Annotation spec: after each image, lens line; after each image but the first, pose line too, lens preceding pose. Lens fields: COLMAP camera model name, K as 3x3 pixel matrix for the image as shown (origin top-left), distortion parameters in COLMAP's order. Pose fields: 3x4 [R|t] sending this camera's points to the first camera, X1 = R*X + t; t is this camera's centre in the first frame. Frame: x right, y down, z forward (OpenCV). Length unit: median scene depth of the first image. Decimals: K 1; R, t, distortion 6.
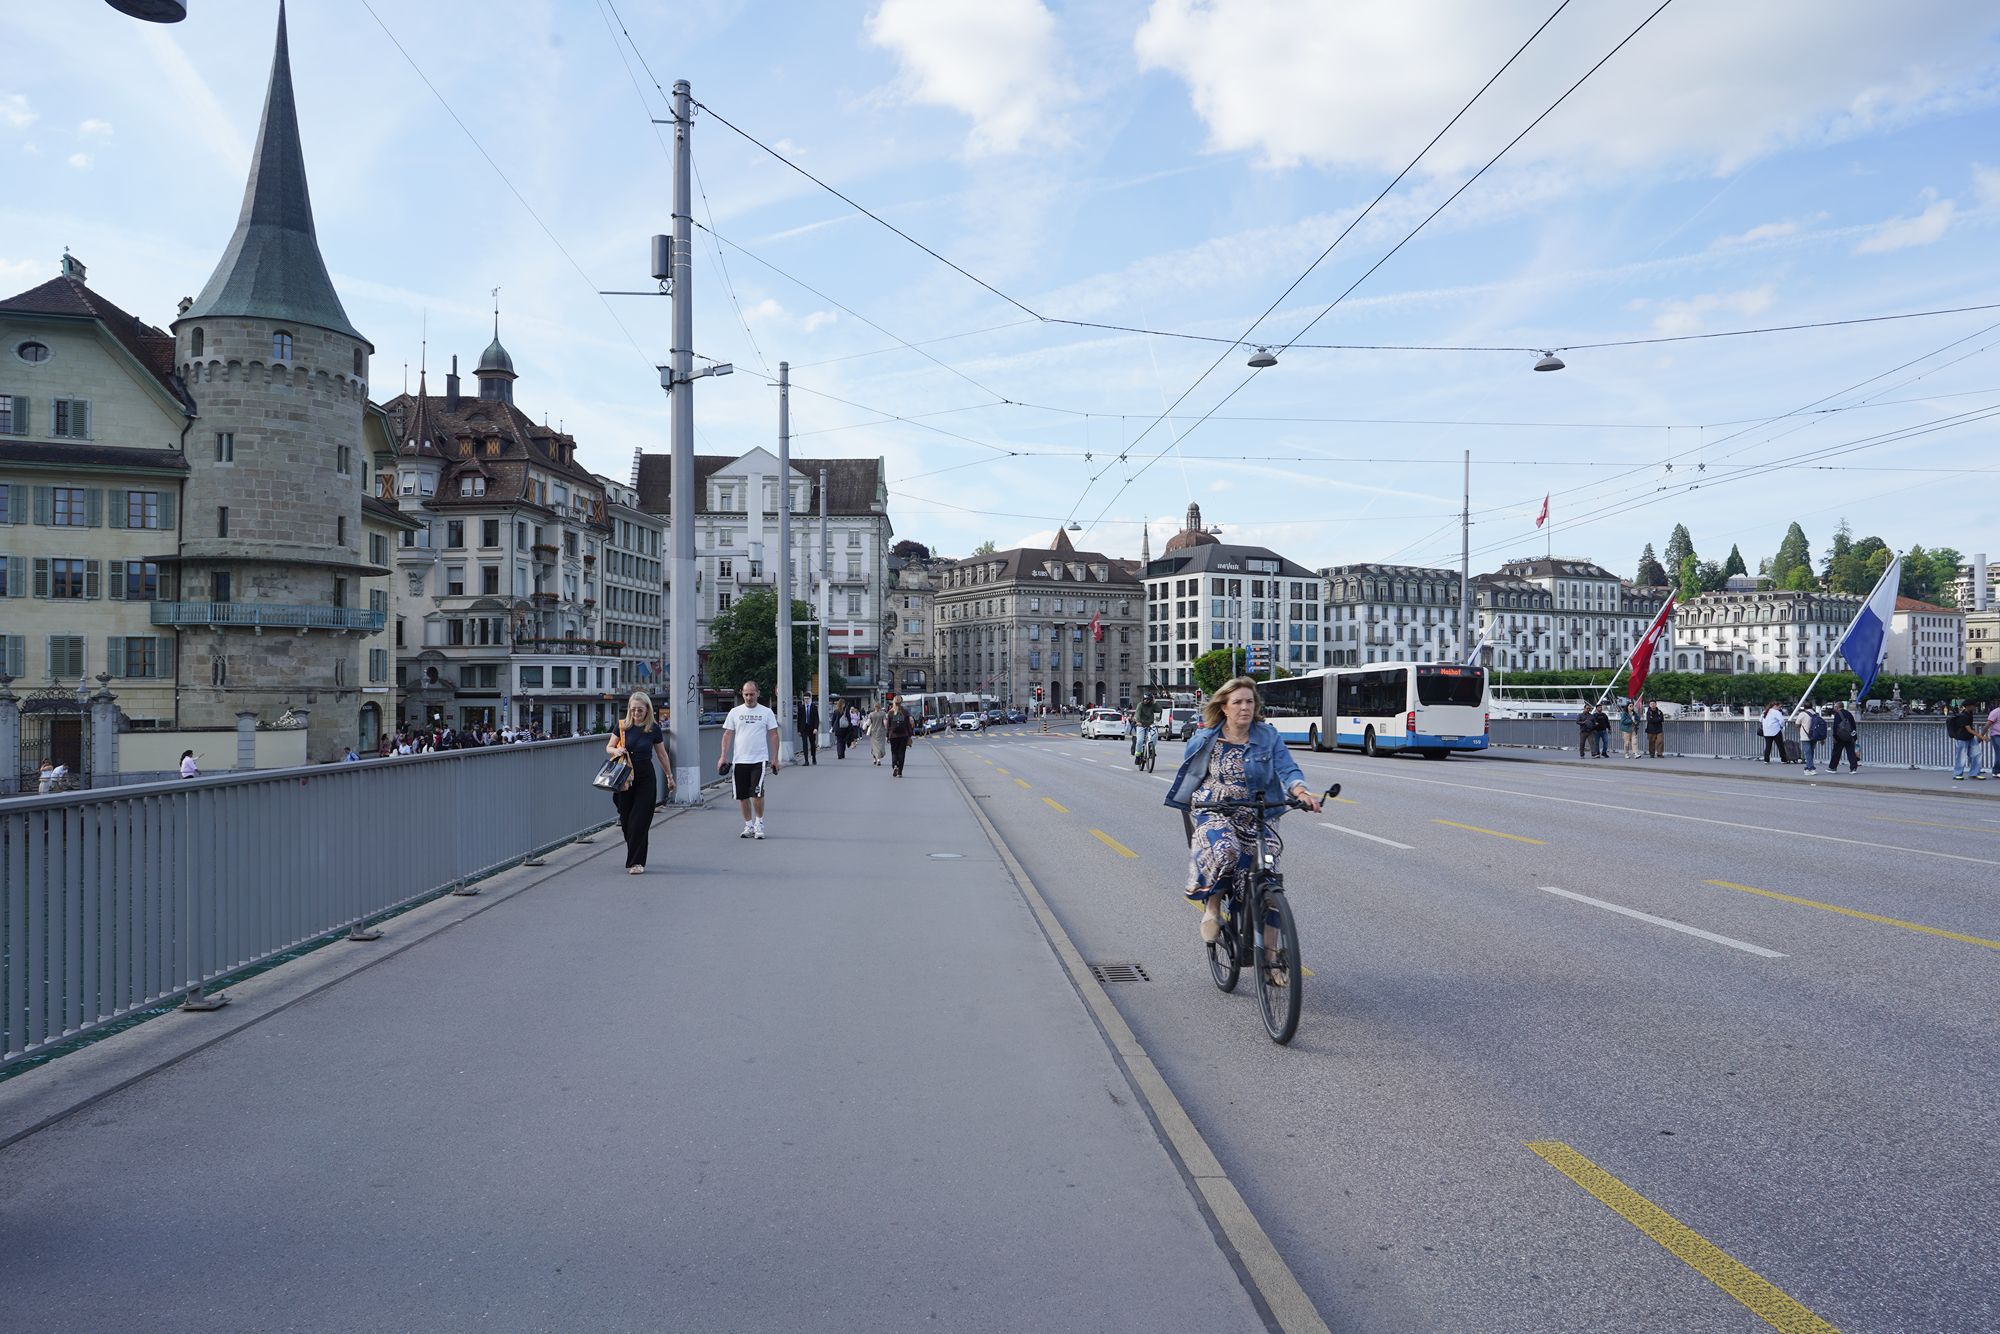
lens RADIAL K [[1316.7, 0, 993.7], [0, 1316.7, 669.2], [0, 0, 1]] dist [-0.025600, 0.027129]
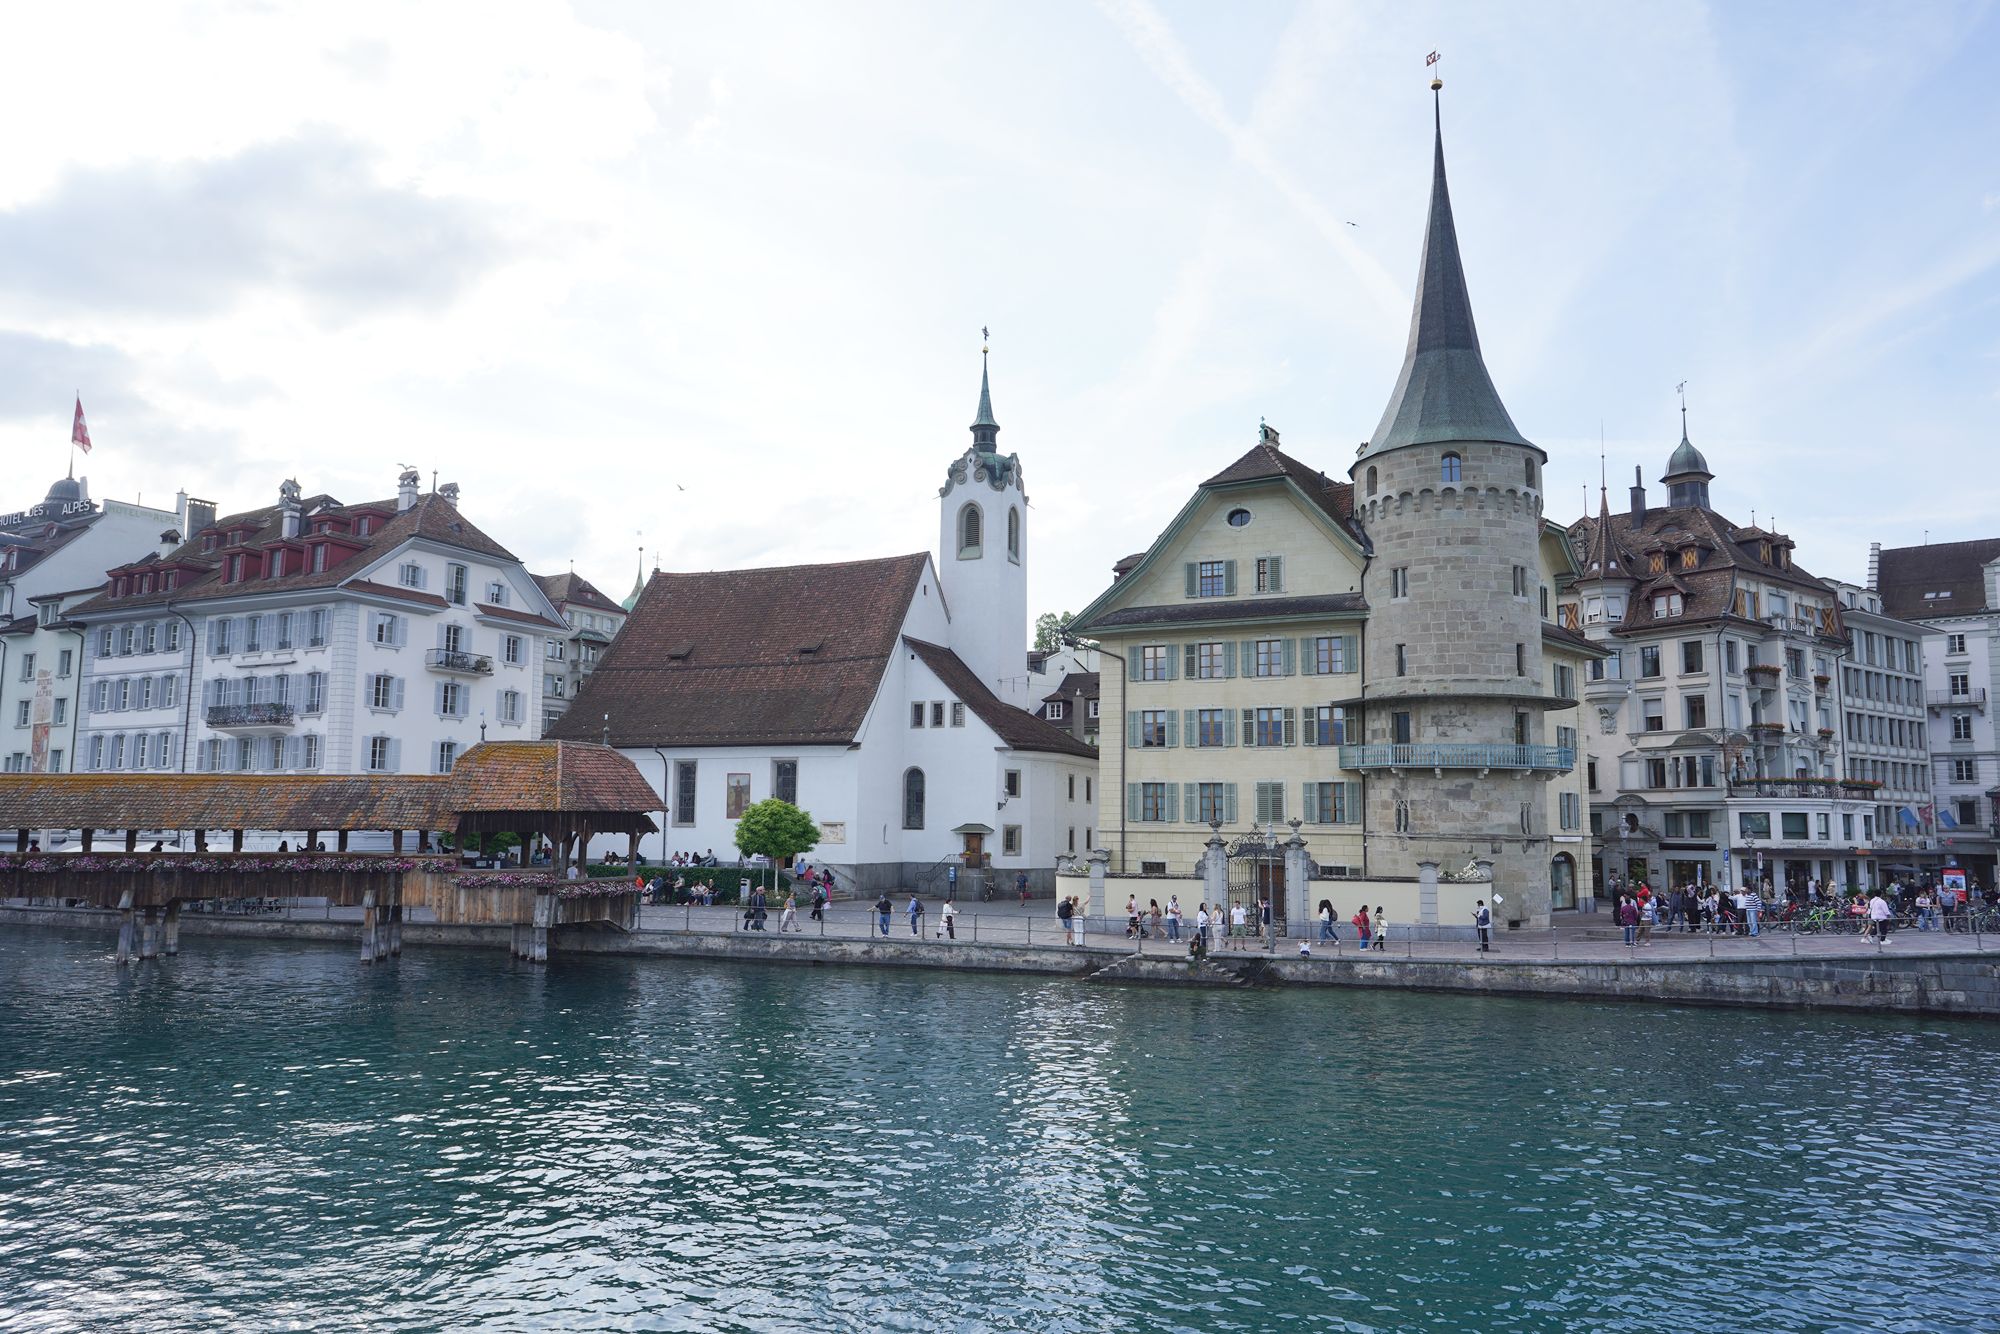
lens RADIAL K [[1316.7, 0, 993.7], [0, 1316.7, 669.2], [0, 0, 1]] dist [-0.025600, 0.027129]
pose [[0.657087, -0.082997, -0.749232, -0.064536], [-0.002065, 0.993718, -0.111890, 0.002170], [0.753812, 0.075069, 0.652788, 0.146989]]
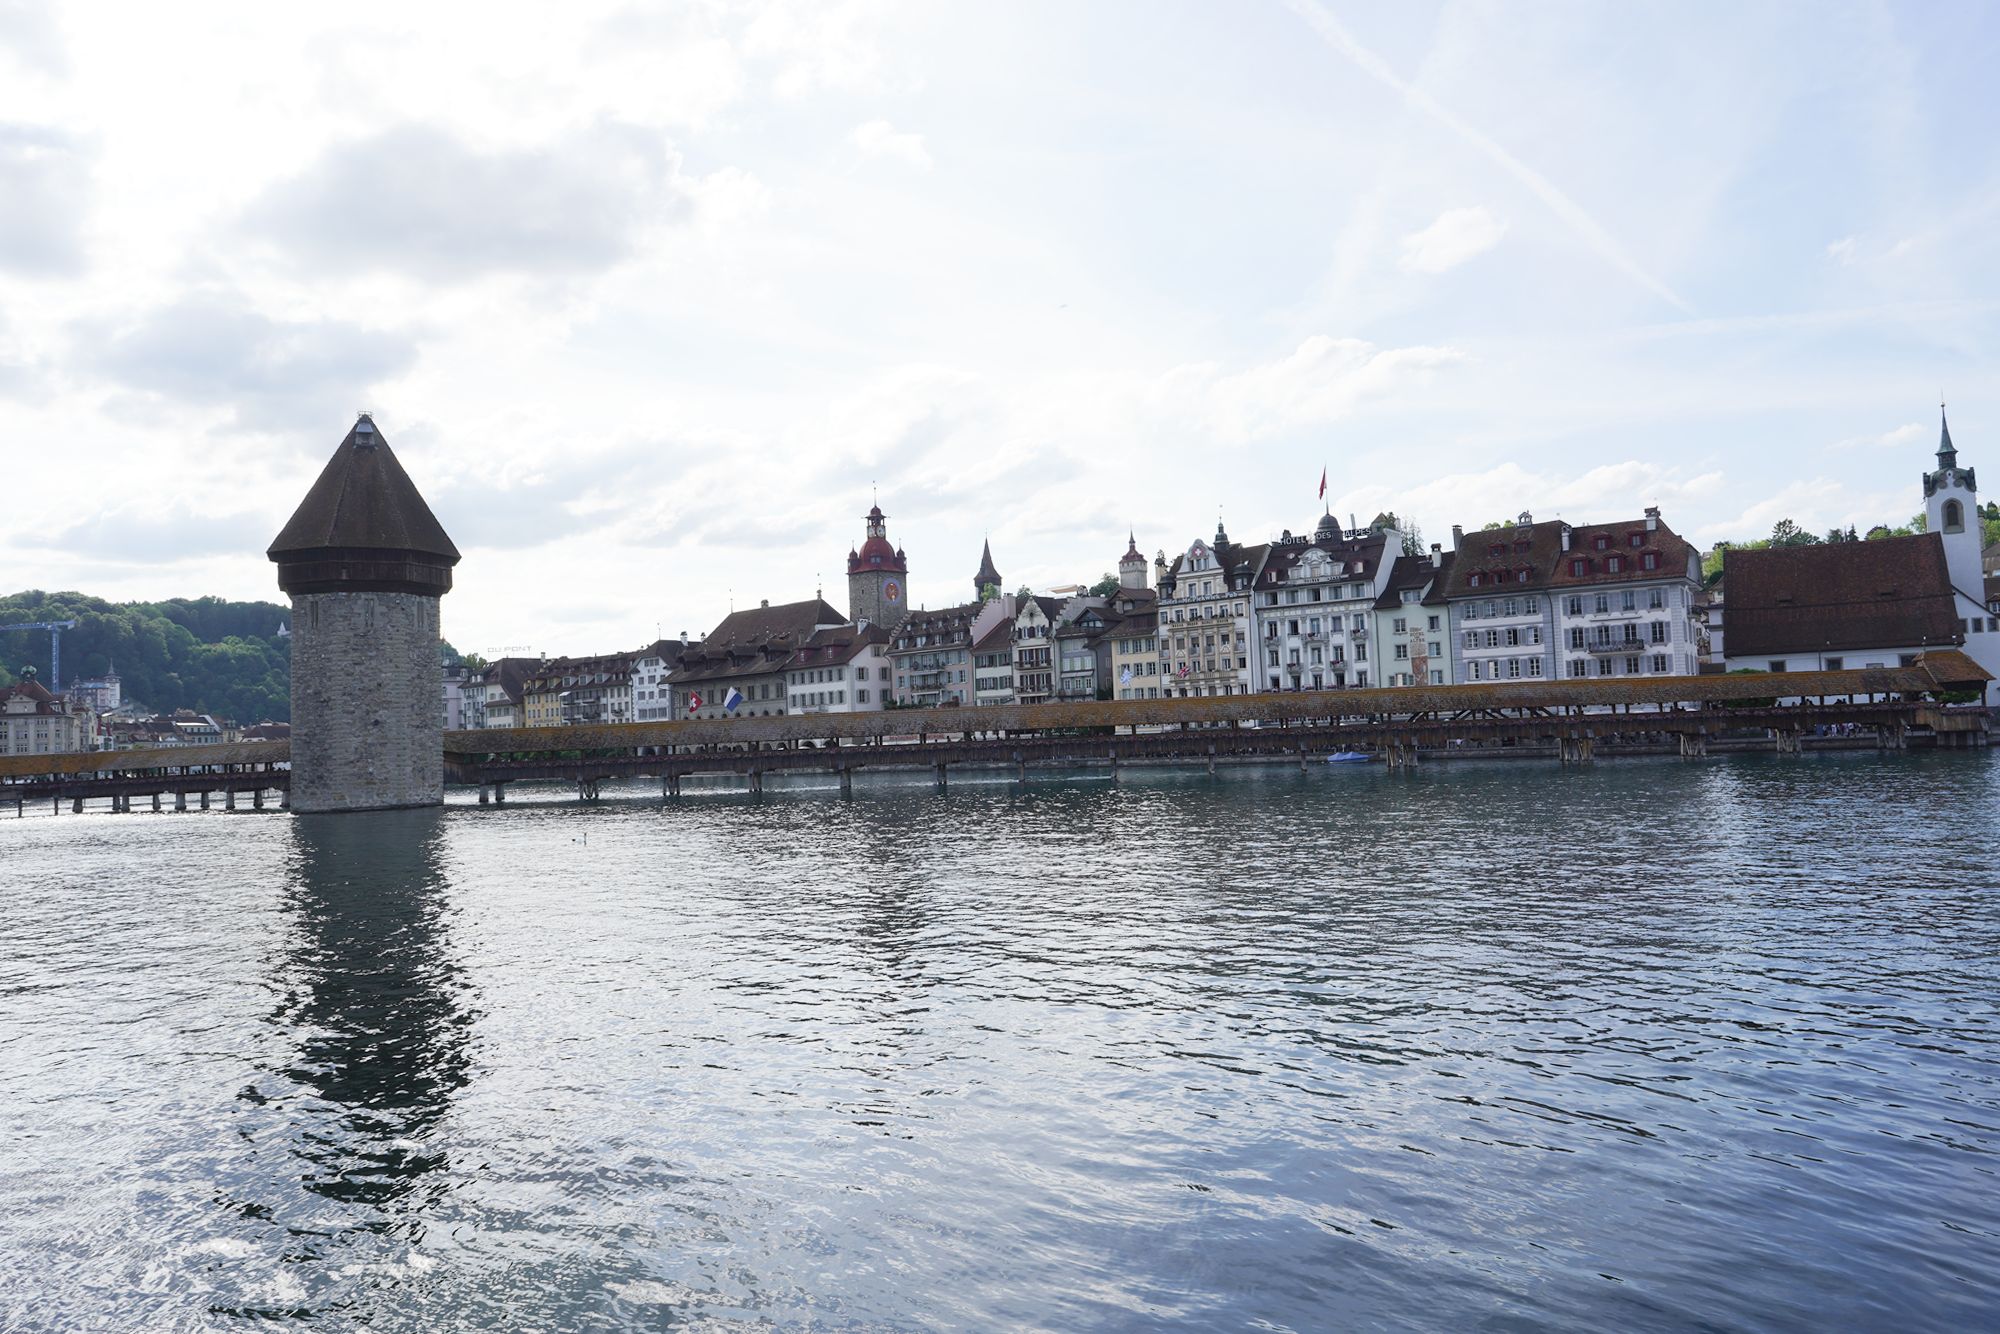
lens RADIAL K [[1335.9, 0, 995.3], [0, 1335.9, 646.3], [0, 0, 1]] dist [-0.023824, 0.026985]
pose [[0.536935, -0.070920, -0.840637, -0.036465], [0.043688, 0.997461, -0.056245, -0.004172], [0.842492, -0.006525, 0.538670, -1.714652]]
